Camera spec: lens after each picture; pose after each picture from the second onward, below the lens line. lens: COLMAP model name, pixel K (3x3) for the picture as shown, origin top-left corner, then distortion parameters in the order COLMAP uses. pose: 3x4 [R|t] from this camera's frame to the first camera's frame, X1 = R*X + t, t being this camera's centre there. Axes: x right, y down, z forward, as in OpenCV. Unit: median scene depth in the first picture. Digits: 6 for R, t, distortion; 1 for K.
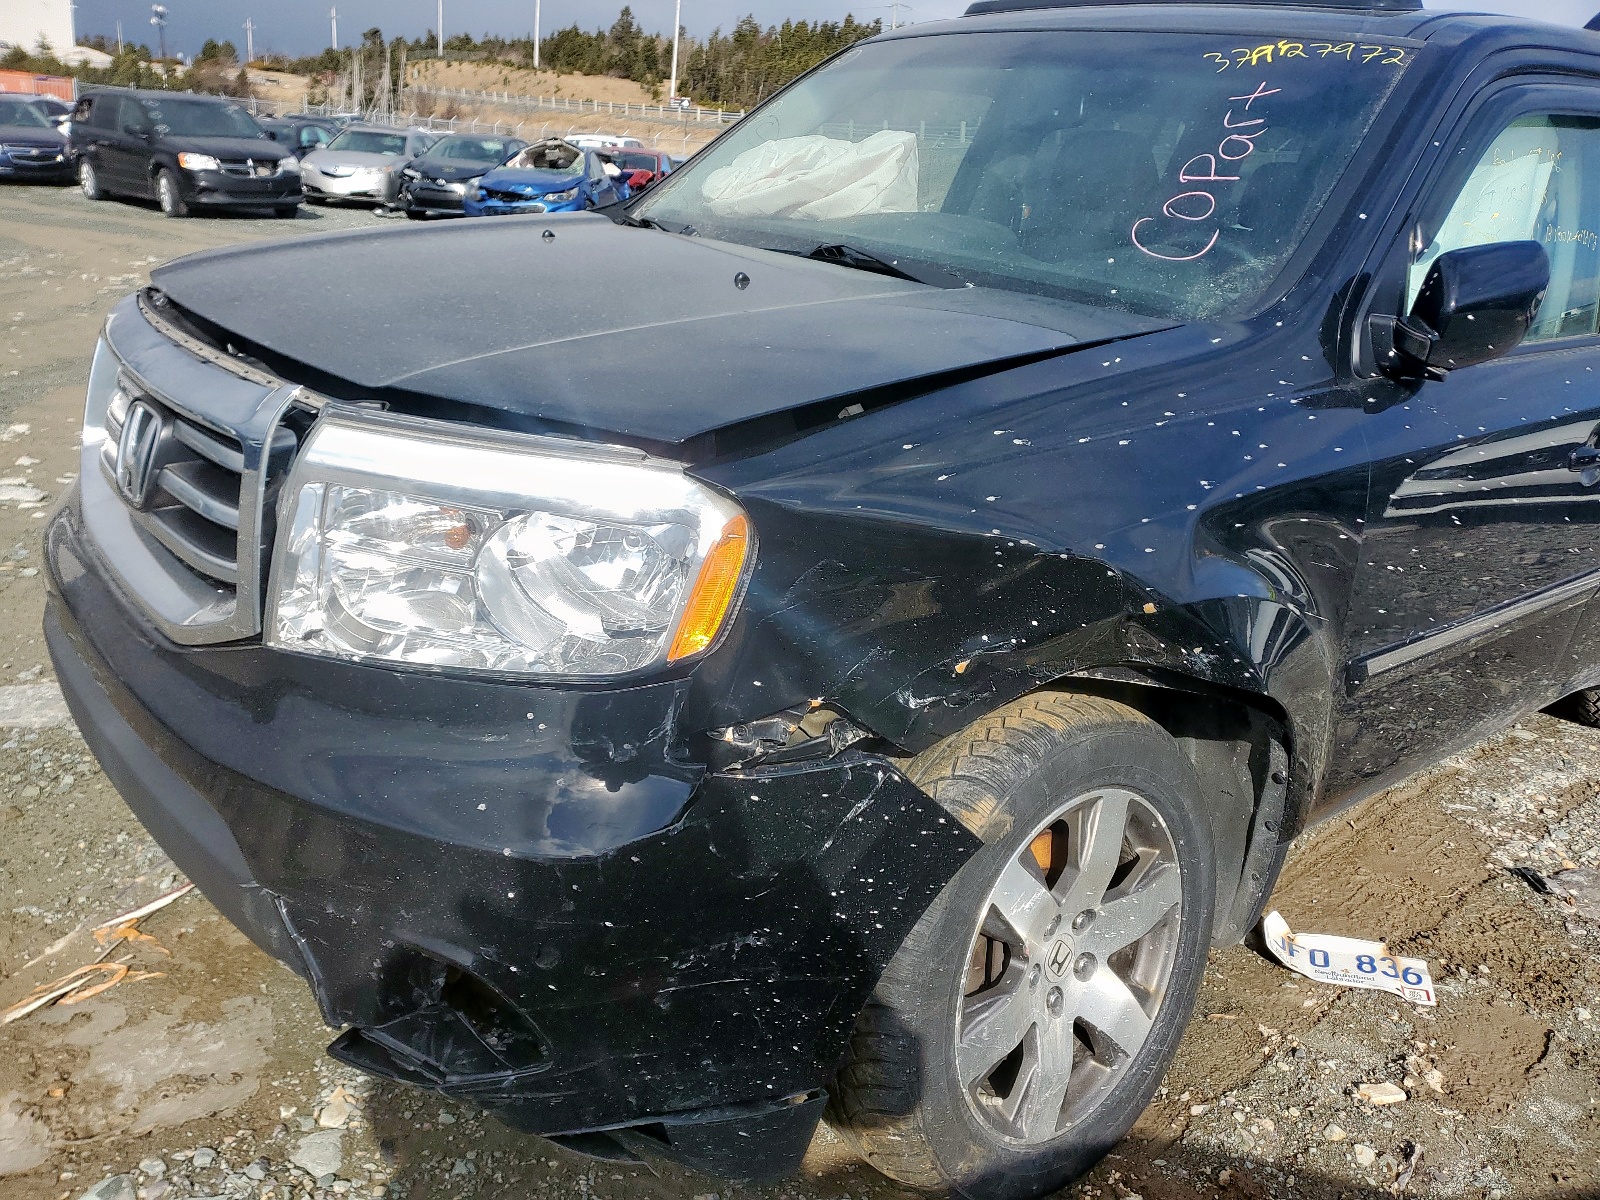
lens RADIAL K [[1217.5, 0, 800.0], [0, 1217.5, 600.0], [0, 0, 1]] dist [-0.007077, 0.047982]
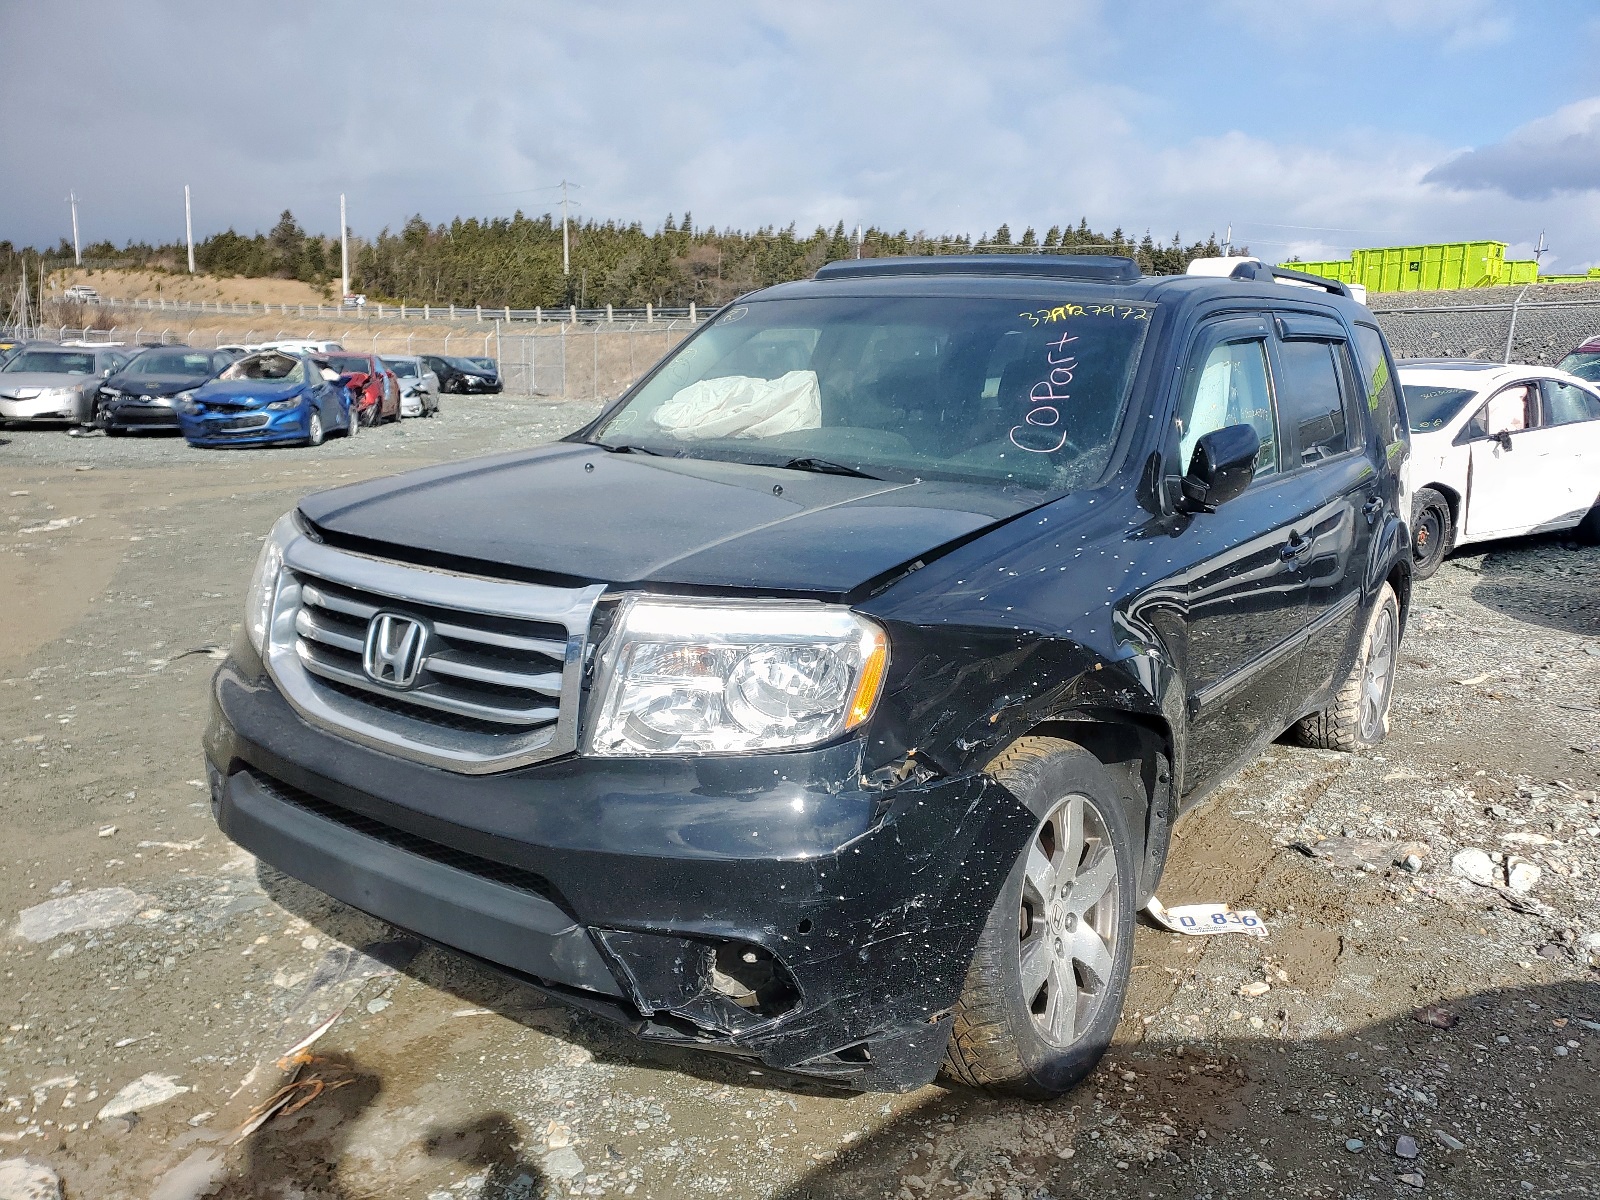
lens RADIAL K [[1223.9, 0, 800.0], [0, 1223.9, 600.0], [0, 0, 1]] dist [0.006788, 0.003263]
pose [[0.966198, -0.106718, 0.234676, -0.304886], [0.137438, 0.983376, -0.118667, 0.037961], [-0.218111, 0.146909, 0.964803, -0.324906]]
